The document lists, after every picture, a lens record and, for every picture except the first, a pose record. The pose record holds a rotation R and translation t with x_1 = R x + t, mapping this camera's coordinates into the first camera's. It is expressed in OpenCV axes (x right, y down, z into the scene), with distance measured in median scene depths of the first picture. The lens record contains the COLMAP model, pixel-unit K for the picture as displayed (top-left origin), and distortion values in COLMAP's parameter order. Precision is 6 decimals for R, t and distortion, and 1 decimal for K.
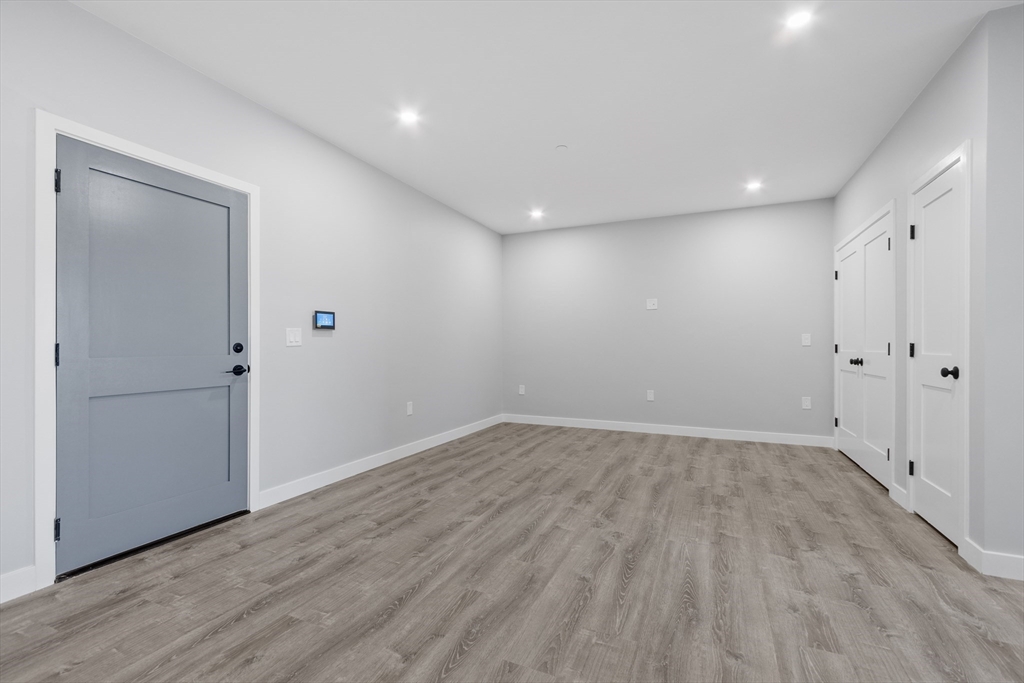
lens RADIAL K [[451.1, 0, 515.2], [0, 451.1, 337.7], [0, 0, 1]] dist [0.002931, -0.000736]
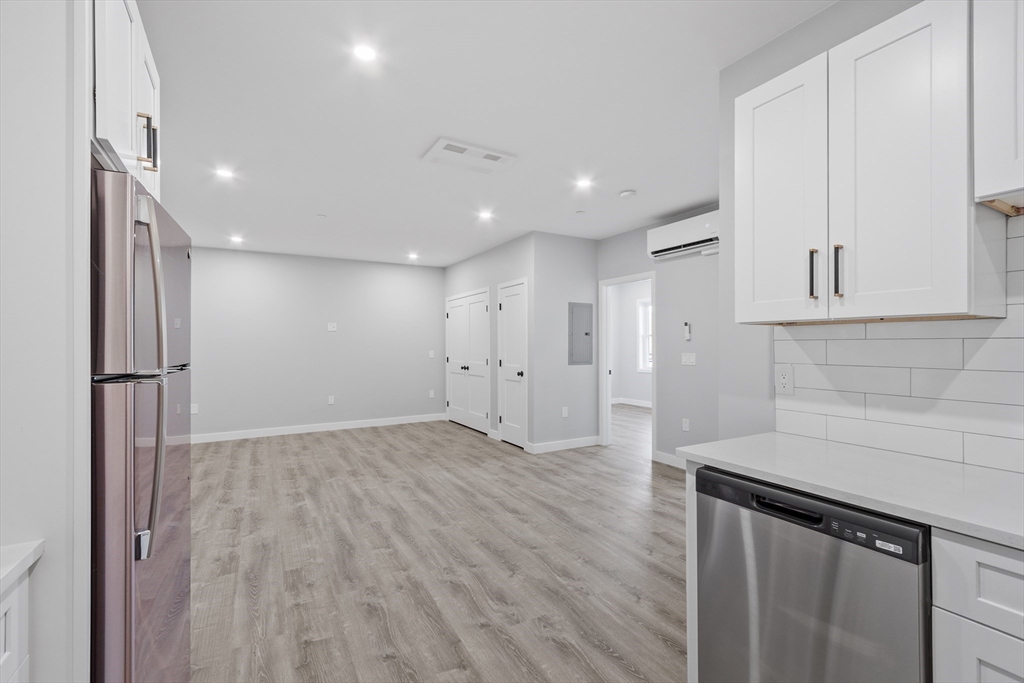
lens RADIAL K [[451.1, 0, 515.2], [0, 451.1, 337.7], [0, 0, 1]] dist [0.002931, -0.000736]
pose [[0.586112, 0.004462, 0.810218, -0.797226], [-0.005299, 0.999985, -0.001674, -0.090238], [-0.810213, -0.003312, 0.586126, -0.289529]]
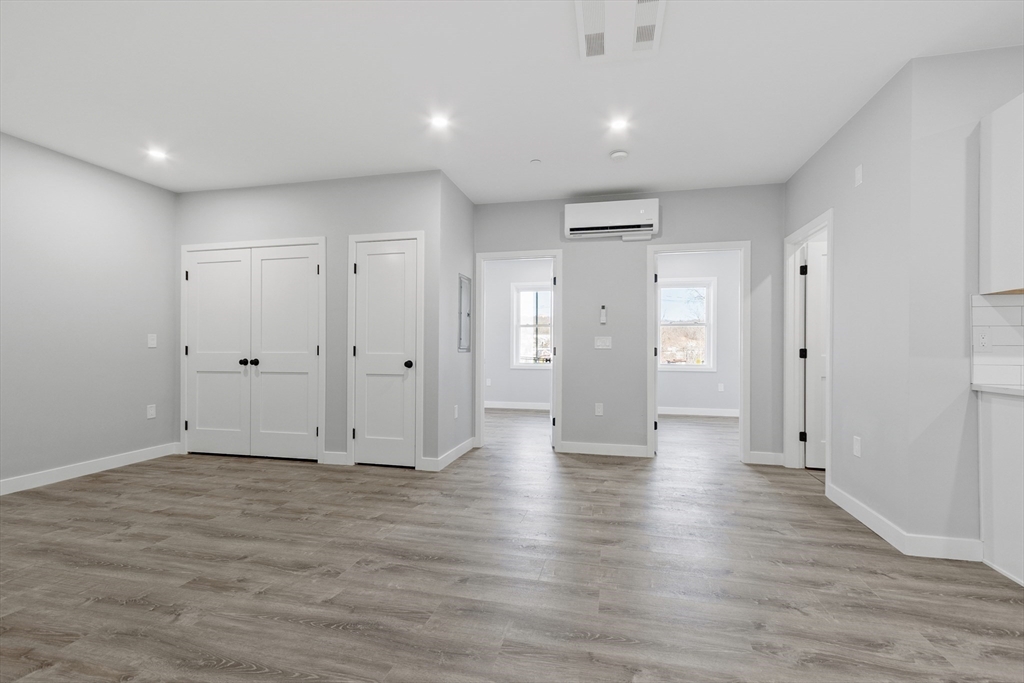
lens RADIAL K [[451.1, 0, 515.2], [0, 451.1, 337.7], [0, 0, 1]] dist [0.002931, -0.000736]
pose [[-0.199211, 0.018196, 0.979788, -0.634550], [-0.019502, 0.999556, -0.022528, 0.007786], [-0.979763, -0.023595, -0.198768, 0.799219]]
